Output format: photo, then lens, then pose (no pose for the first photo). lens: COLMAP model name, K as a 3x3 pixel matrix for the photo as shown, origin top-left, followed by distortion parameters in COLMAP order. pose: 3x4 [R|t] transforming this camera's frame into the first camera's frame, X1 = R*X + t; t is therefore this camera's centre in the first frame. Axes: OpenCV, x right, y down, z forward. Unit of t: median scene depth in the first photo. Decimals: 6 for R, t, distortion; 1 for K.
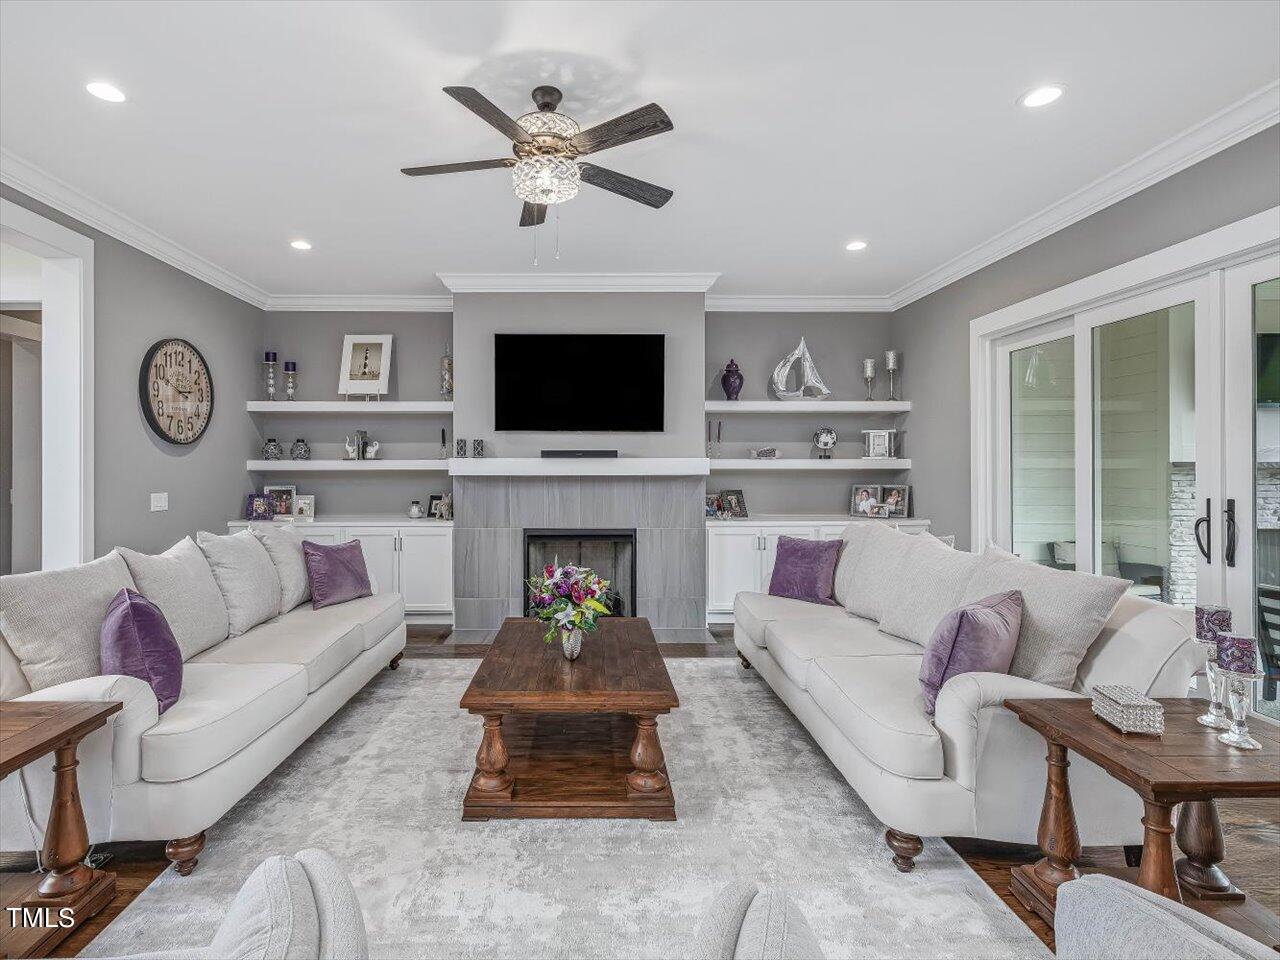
lens RADIAL K [[633.2, 0, 586.3], [0, 633.2, 464.6], [0, 0, 1]] dist [-0.003283, -0.000165]
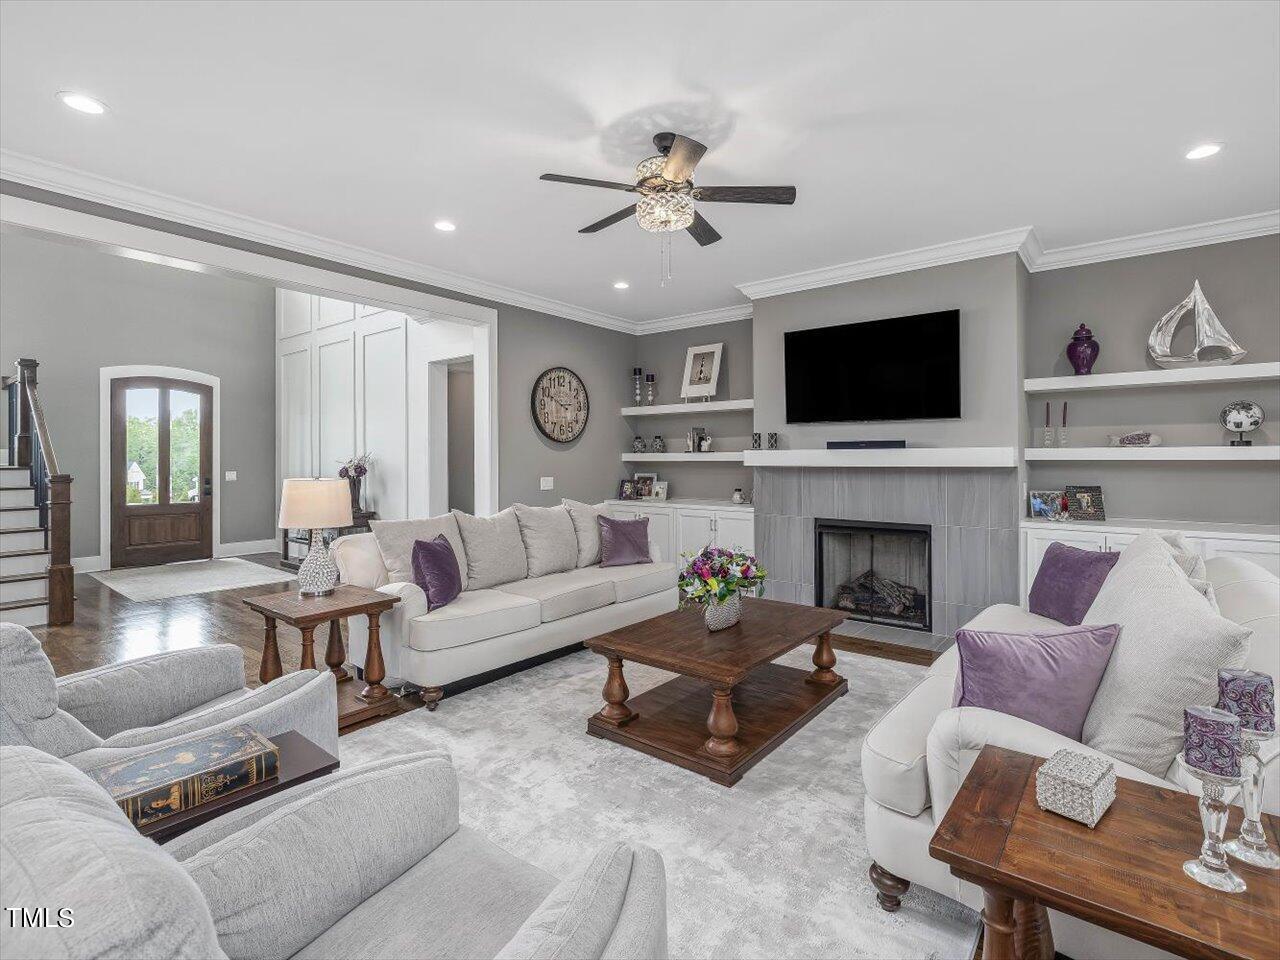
lens RADIAL K [[617.8, 0, 644.2], [0, 617.8, 458.2], [0, 0, 1]] dist [-0.002199, -0.000256]
pose [[0.781544, -0.002514, -0.623845, 0.308487], [0.004966, 0.999985, 0.002190, 0.000197], [0.623830, -0.004810, 0.781545, 0.041971]]
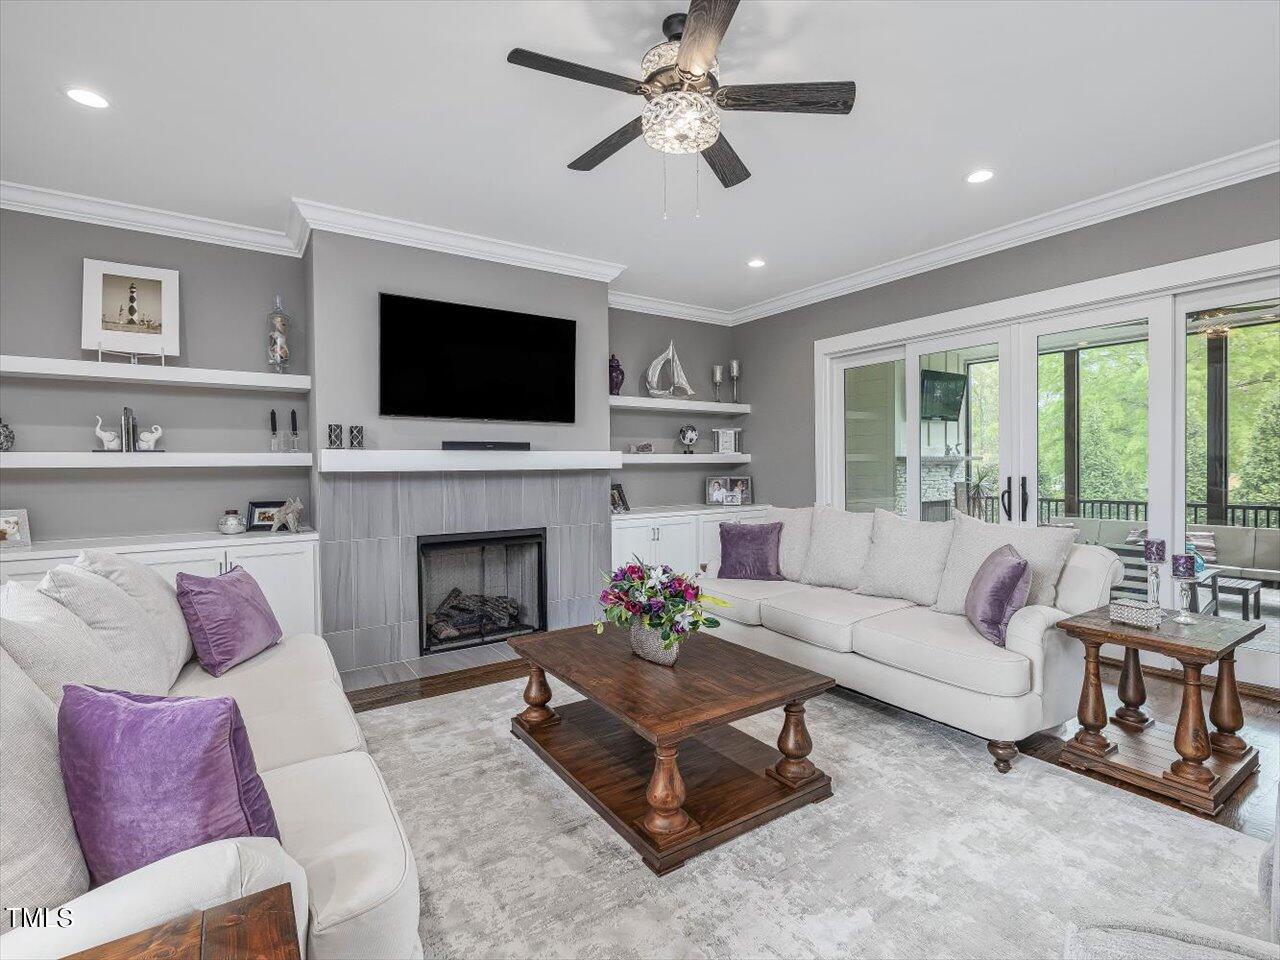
lens RADIAL K [[621.8, 0, 671.7], [0, 621.8, 475.7], [0, 0, 1]] dist [-0.001639, -0.000108]
pose [[0.815621, -0.015728, 0.578373, -0.291387], [0.007916, 0.999840, 0.016027, 0.012225], [-0.578532, -0.008493, 0.815615, 0.151255]]
